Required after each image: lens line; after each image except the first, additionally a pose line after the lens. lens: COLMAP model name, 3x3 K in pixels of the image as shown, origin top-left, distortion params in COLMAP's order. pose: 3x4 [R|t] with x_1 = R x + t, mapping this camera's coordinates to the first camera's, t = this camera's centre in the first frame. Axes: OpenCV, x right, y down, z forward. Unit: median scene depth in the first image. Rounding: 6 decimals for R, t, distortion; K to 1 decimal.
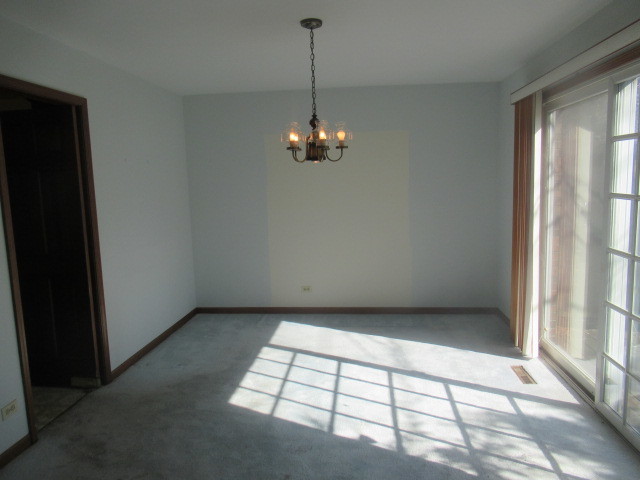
lens RADIAL K [[477.4, 0, 320.0], [0, 477.4, 240.0], [0, 0, 1]] dist [0.001731, 0.000016]
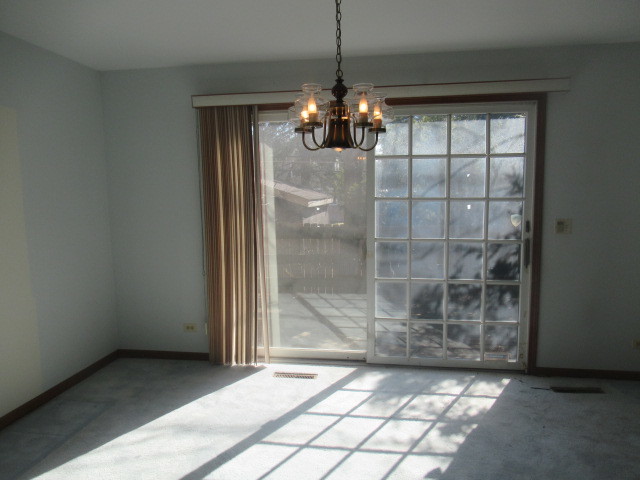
lens RADIAL K [[477.4, 0, 320.0], [0, 477.4, 240.0], [0, 0, 1]] dist [0.001731, 0.000016]
pose [[0.051259, -0.081196, 0.995379, -0.688653], [0.135948, 0.987979, 0.073591, -0.092326], [-0.989389, 0.131548, 0.061681, 1.004576]]
